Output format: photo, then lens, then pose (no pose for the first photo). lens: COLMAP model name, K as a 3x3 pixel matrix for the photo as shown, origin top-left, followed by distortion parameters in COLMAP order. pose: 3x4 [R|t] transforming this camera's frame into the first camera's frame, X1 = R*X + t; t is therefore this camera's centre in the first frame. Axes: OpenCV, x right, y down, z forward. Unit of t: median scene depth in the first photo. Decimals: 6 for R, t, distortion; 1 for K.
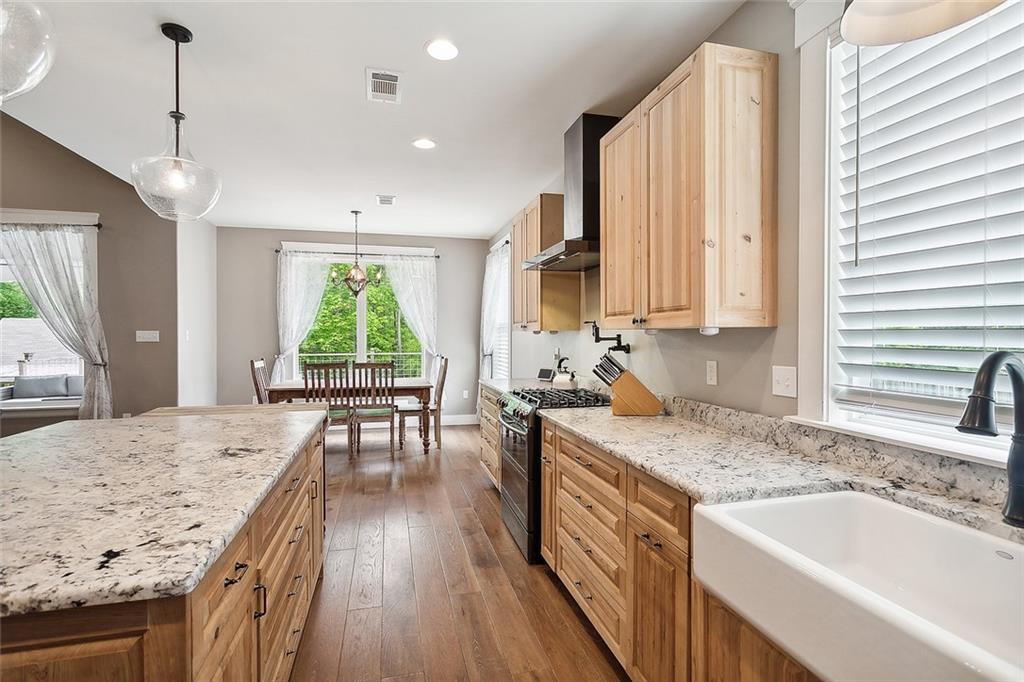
lens RADIAL K [[487.9, 0, 506.5], [0, 487.9, 336.4], [0, 0, 1]] dist [0.003756, 0.001003]
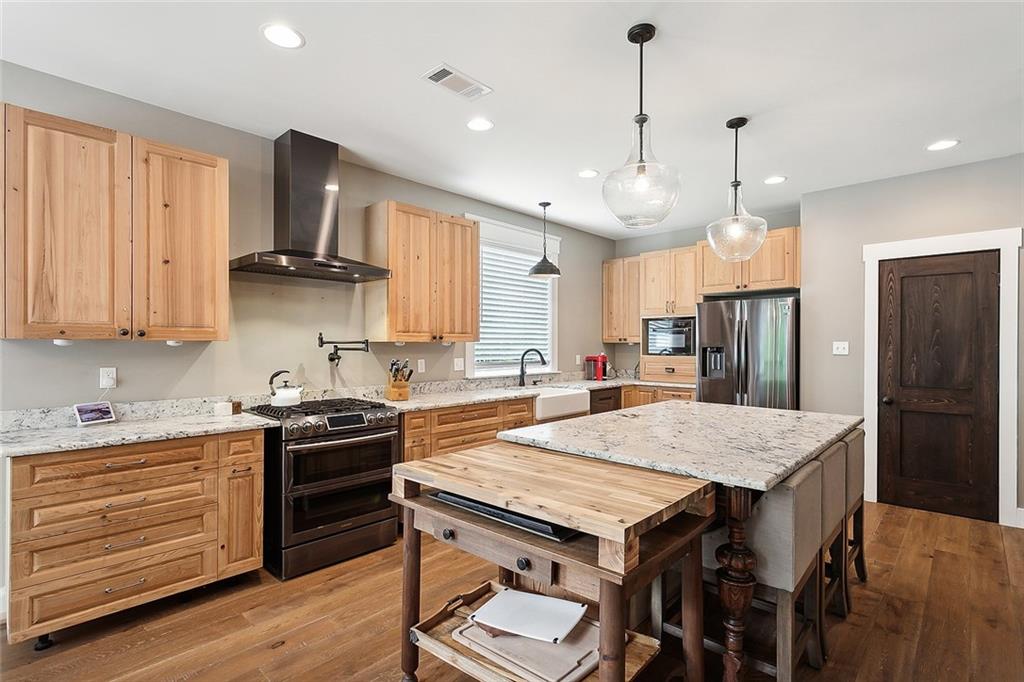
lens RADIAL K [[488.4, 0, 510.8], [0, 488.4, 347.6], [0, 0, 1]] dist [0.002671, 0.000420]
pose [[-0.547689, -0.005707, 0.836663, -0.595135], [0.001342, 0.999969, 0.007699, -0.004330], [-0.836681, 0.005340, -0.547665, 0.776475]]
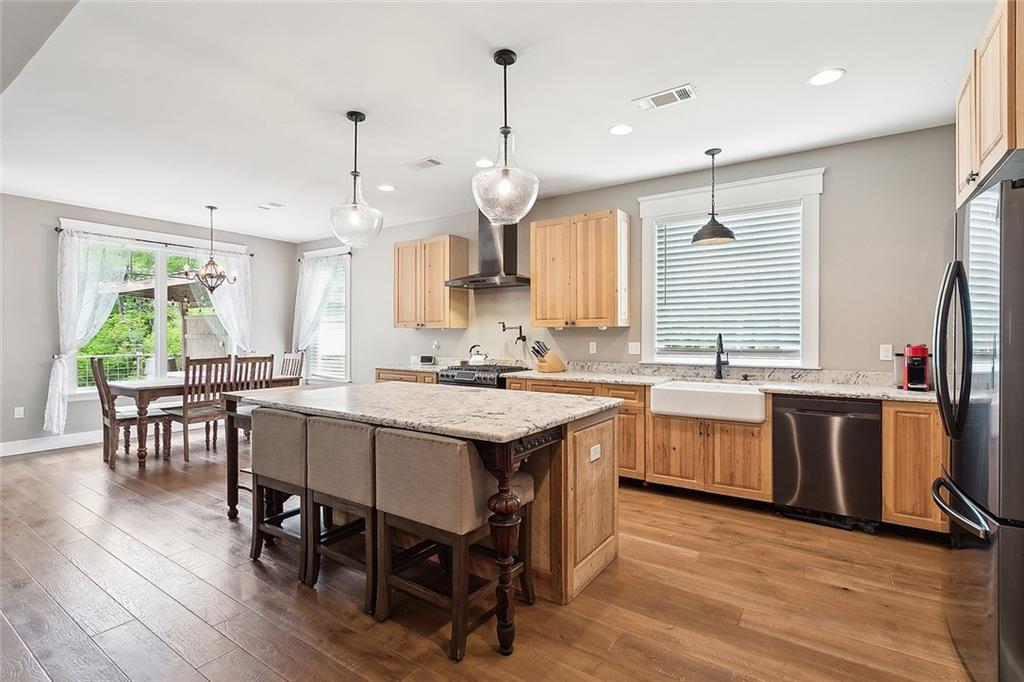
lens RADIAL K [[487.9, 0, 506.5], [0, 487.9, 336.4], [0, 0, 1]] dist [0.003756, 0.001003]
pose [[0.749697, -0.001652, 0.661779, -0.572641], [0.002242, 0.999997, -0.000044, 0.010699], [-0.661777, 0.001517, 0.749699, -0.159501]]
